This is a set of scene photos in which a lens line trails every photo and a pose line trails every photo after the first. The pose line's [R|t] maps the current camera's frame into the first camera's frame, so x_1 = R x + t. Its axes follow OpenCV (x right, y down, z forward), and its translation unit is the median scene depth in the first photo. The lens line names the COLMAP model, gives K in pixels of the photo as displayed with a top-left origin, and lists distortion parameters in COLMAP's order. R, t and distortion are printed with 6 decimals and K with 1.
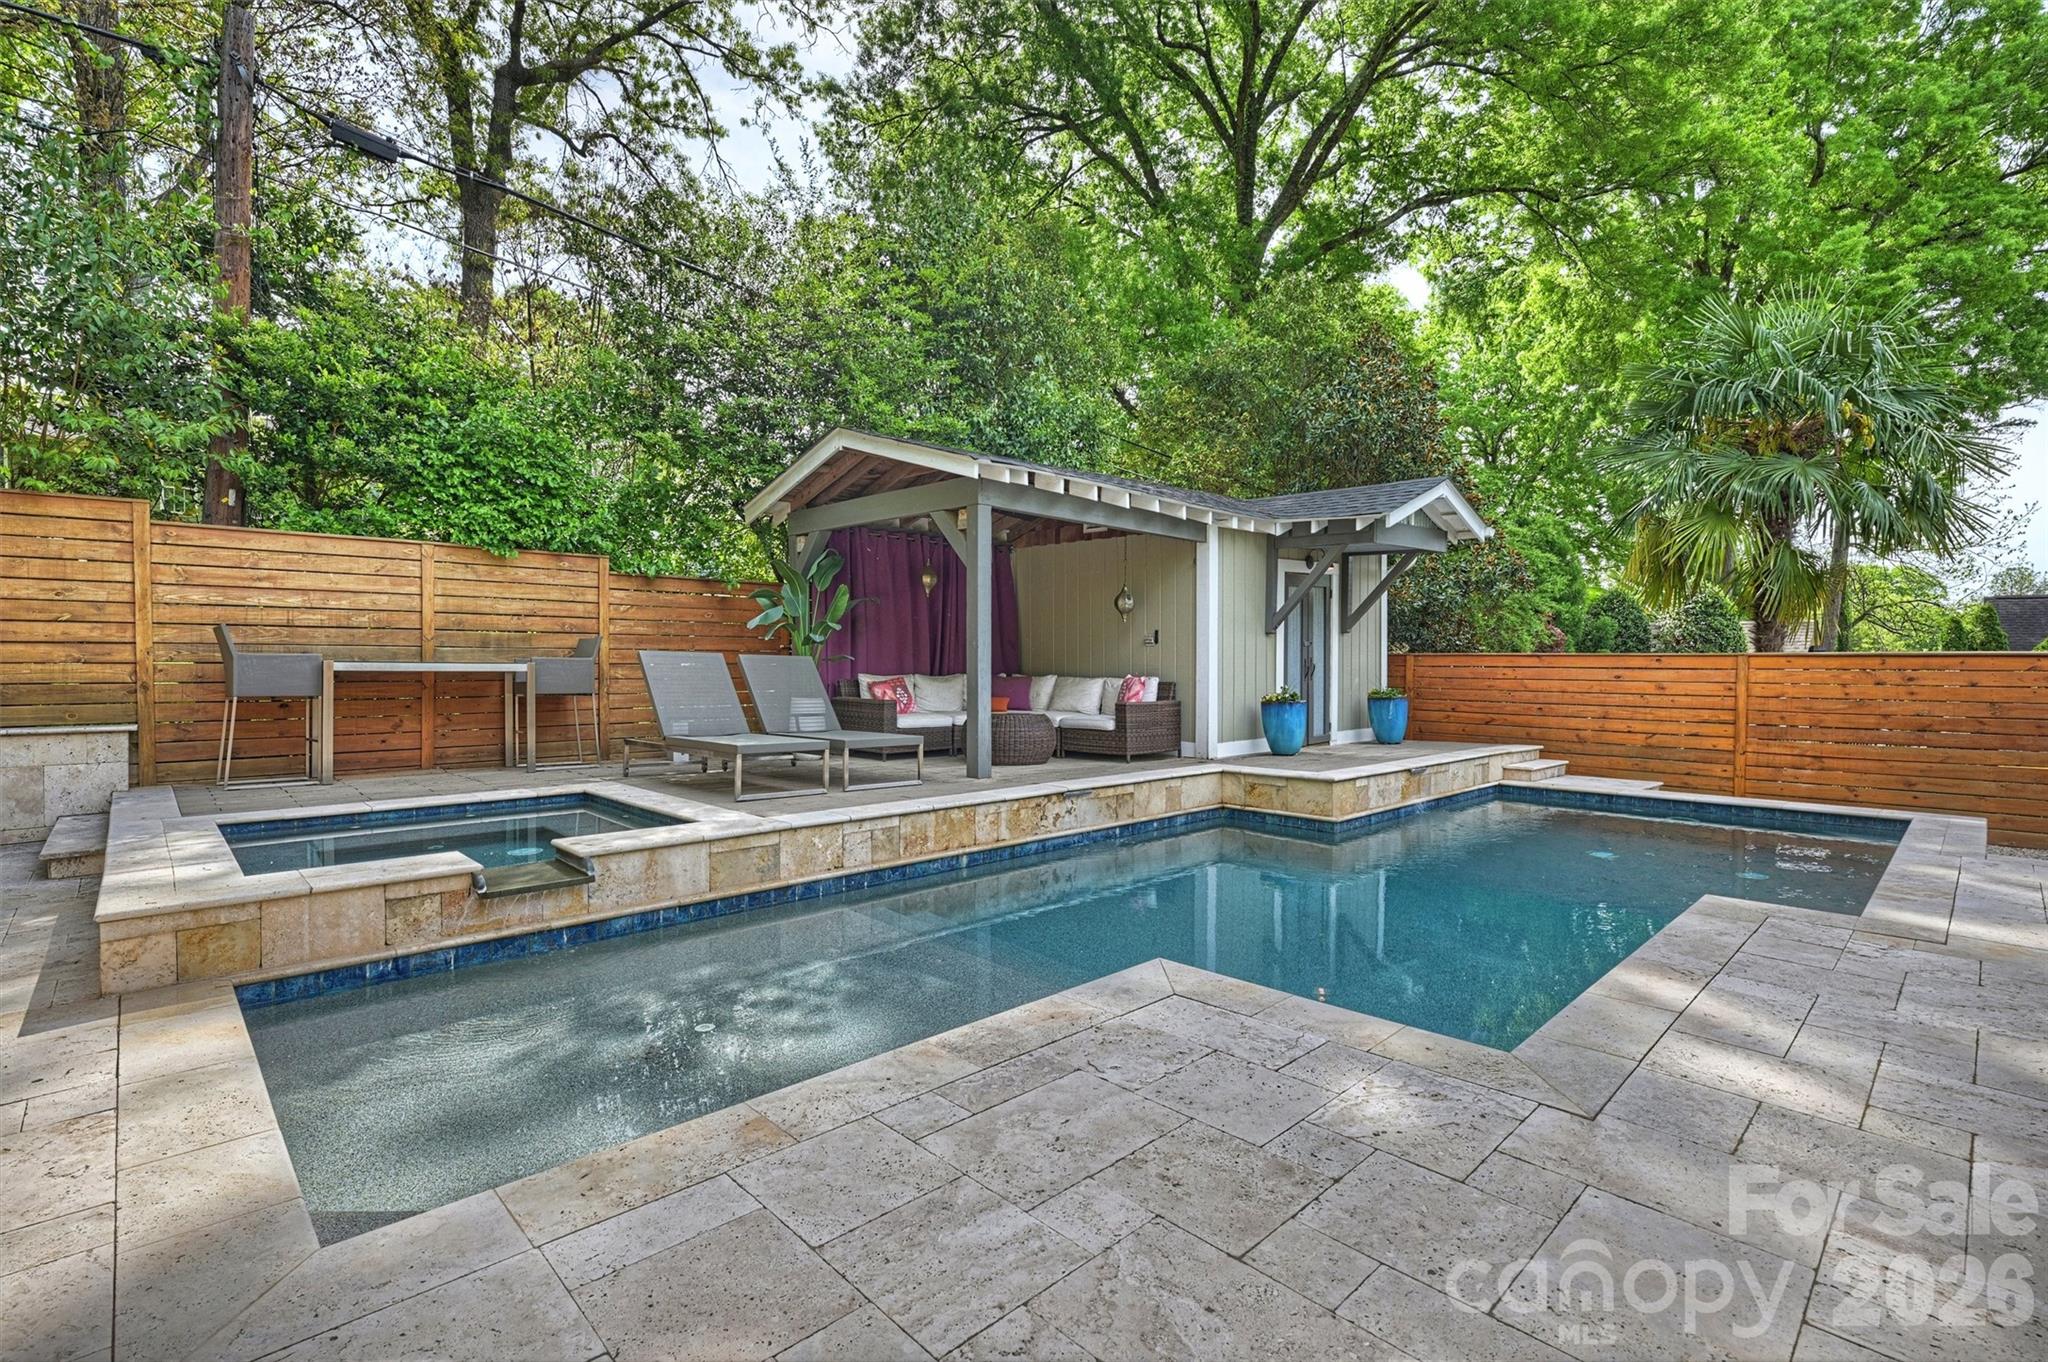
lens RADIAL K [[932.2, 0, 1025.8], [0, 932.2, 670.3], [0, 0, 1]] dist [-0.000857, 0.000259]
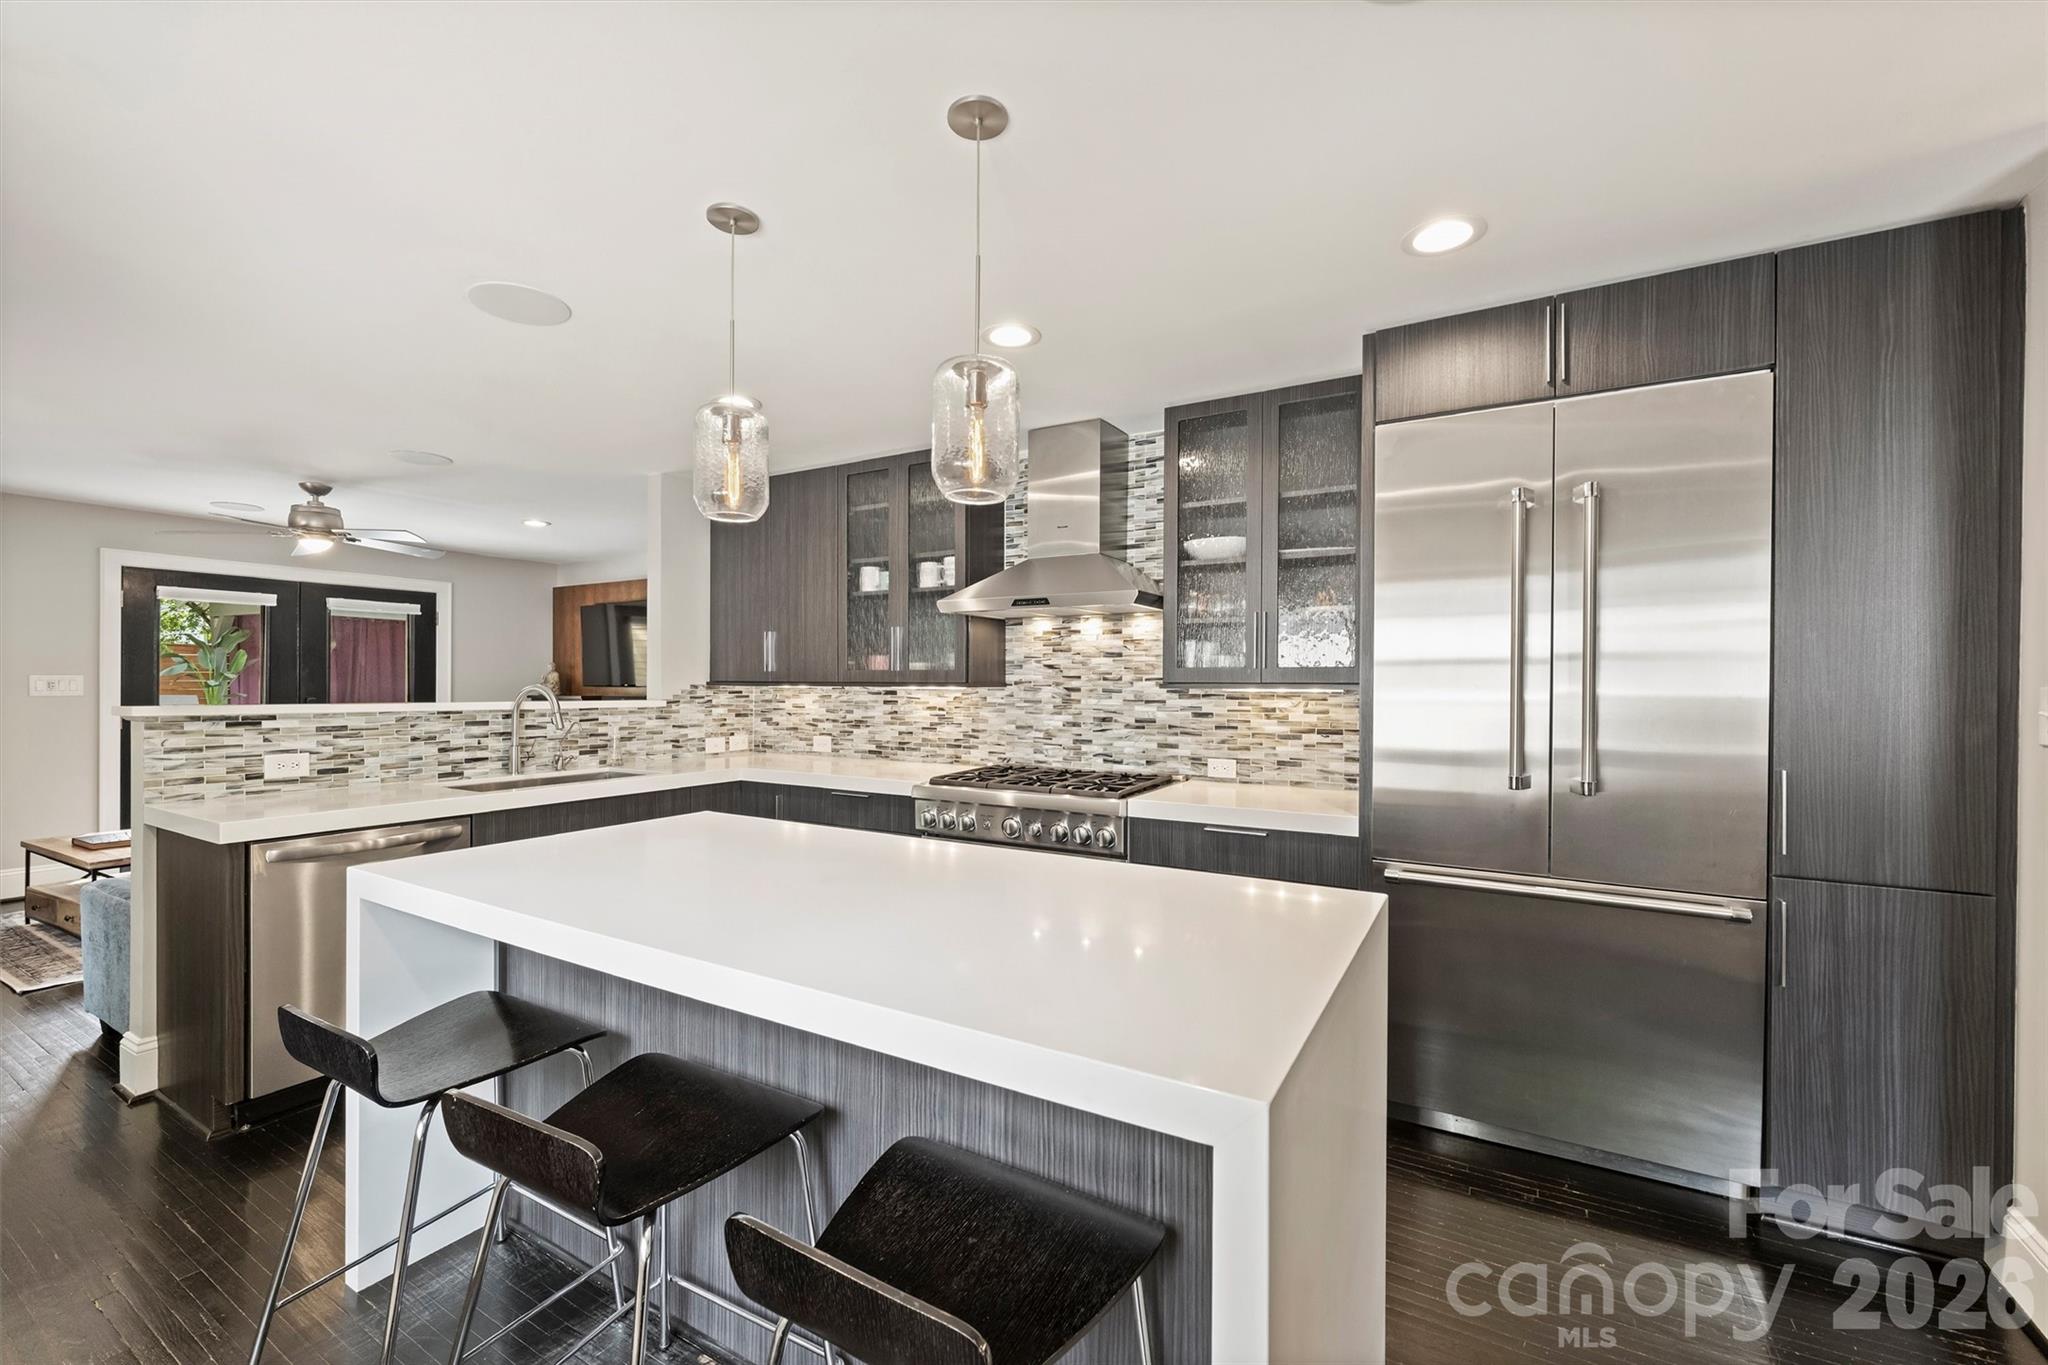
lens RADIAL K [[811.5, 0, 1025.2], [0, 811.5, 682.7], [0, 0, 1]] dist [0.000625, -0.000735]
pose [[0.957553, -0.002020, 0.288250, 0.762001], [0.003296, 0.999987, -0.003942, -0.025188], [-0.288238, 0.004725, 0.957547, -0.821044]]
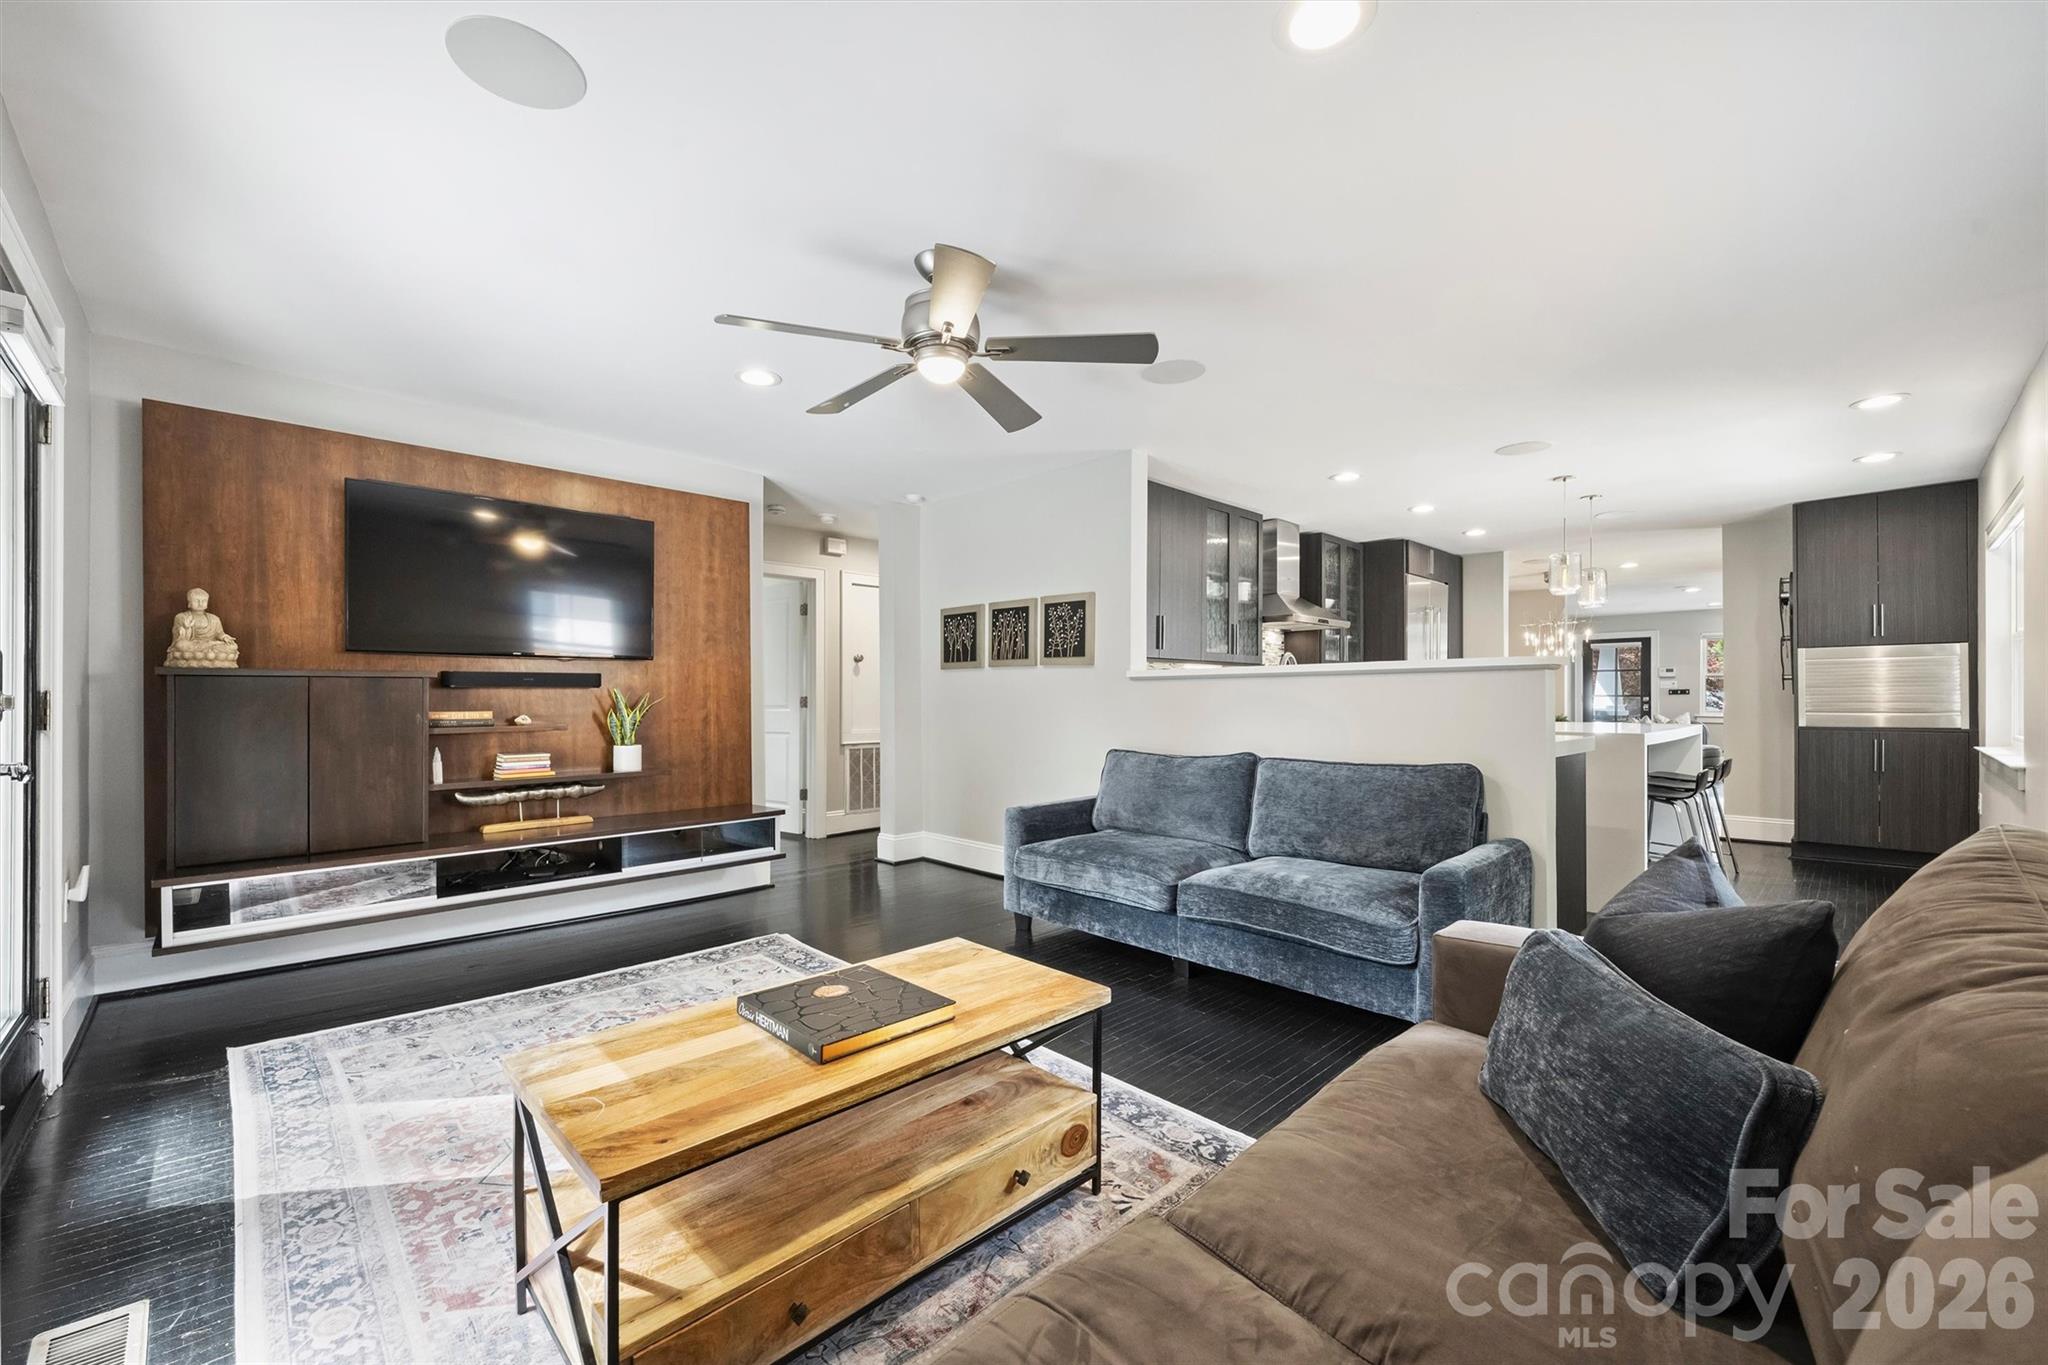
lens RADIAL K [[811.5, 0, 1019.2], [0, 811.5, 694.5], [0, 0, 1]] dist [0.000625, -0.000735]
pose [[-0.000105, 0.000271, 1.000000, 0.154163], [0.010570, 0.999944, -0.000270, -0.003213], [-0.999944, 0.010570, -0.000108, -0.174349]]
